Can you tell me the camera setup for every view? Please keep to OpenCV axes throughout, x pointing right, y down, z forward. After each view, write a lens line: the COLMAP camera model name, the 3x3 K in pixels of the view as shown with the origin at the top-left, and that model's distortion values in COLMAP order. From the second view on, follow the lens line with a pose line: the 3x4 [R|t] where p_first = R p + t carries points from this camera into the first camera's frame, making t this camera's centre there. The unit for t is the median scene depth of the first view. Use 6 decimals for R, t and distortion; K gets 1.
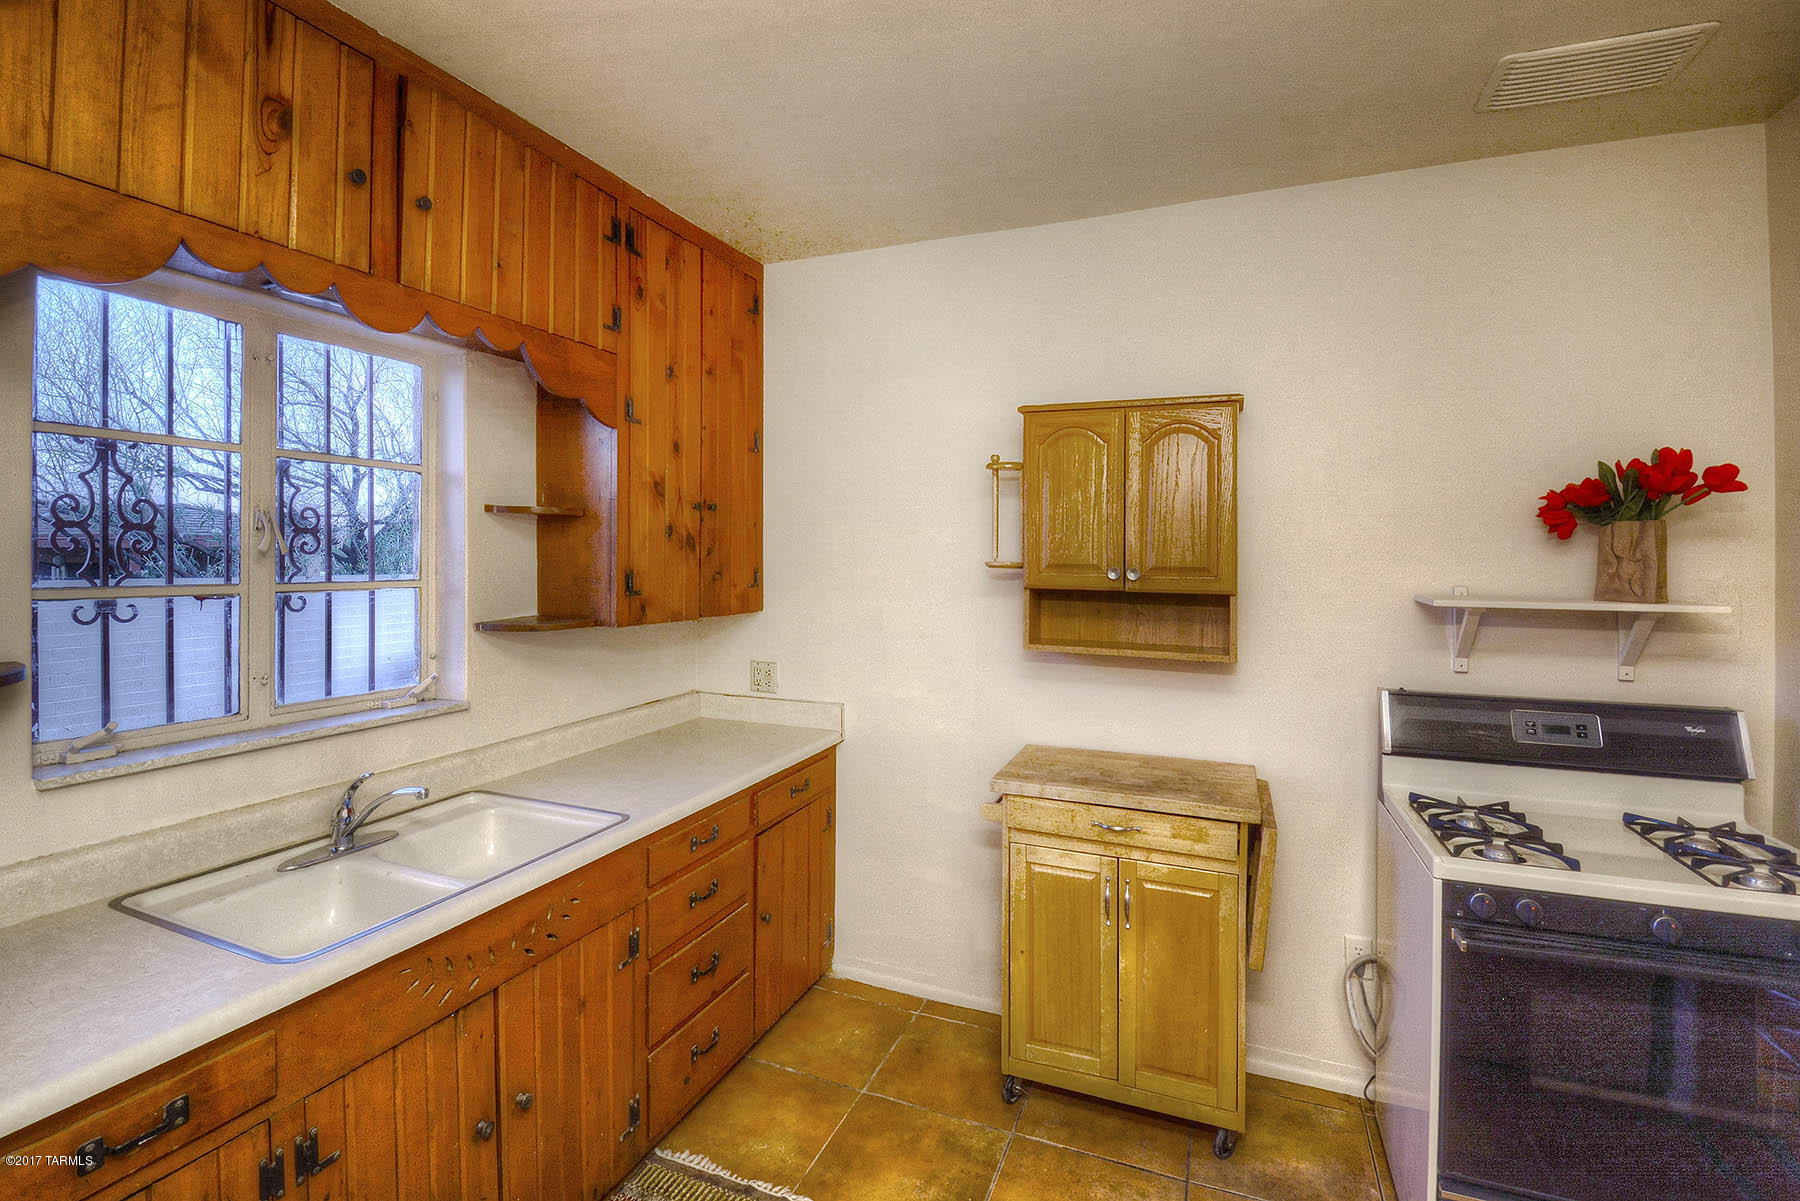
lens RADIAL K [[818.8, 0, 906.8], [0, 818.8, 547.1], [0, 0, 1]] dist [0.017058, -0.022388]
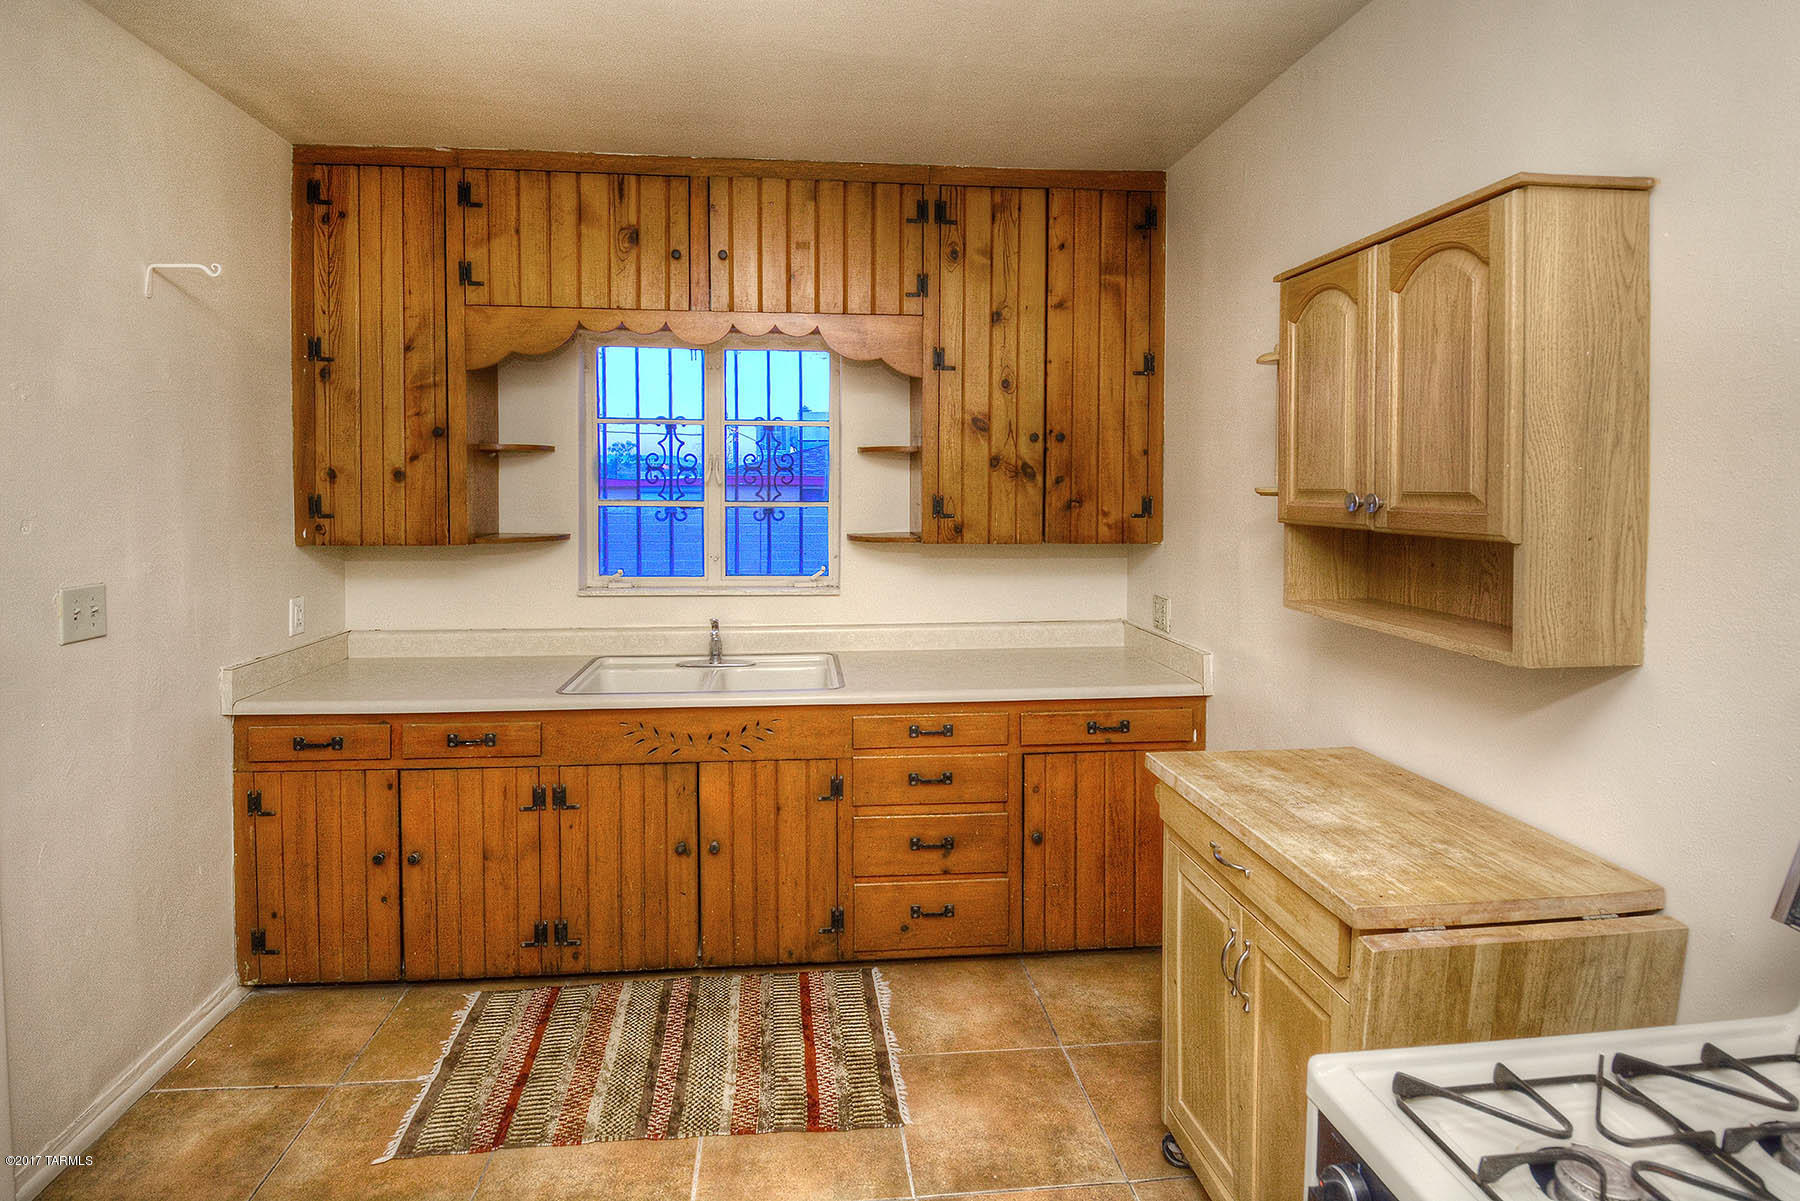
lens RADIAL K [[816.9, 0, 897.3], [0, 816.9, 501.0], [0, 0, 1]] dist [0.002071, 0.000040]
pose [[0.499890, 0.008184, -0.866050, 0.659569], [0.007606, 0.999875, 0.013839, 0.019155], [0.866056, -0.013505, 0.499765, 0.371822]]
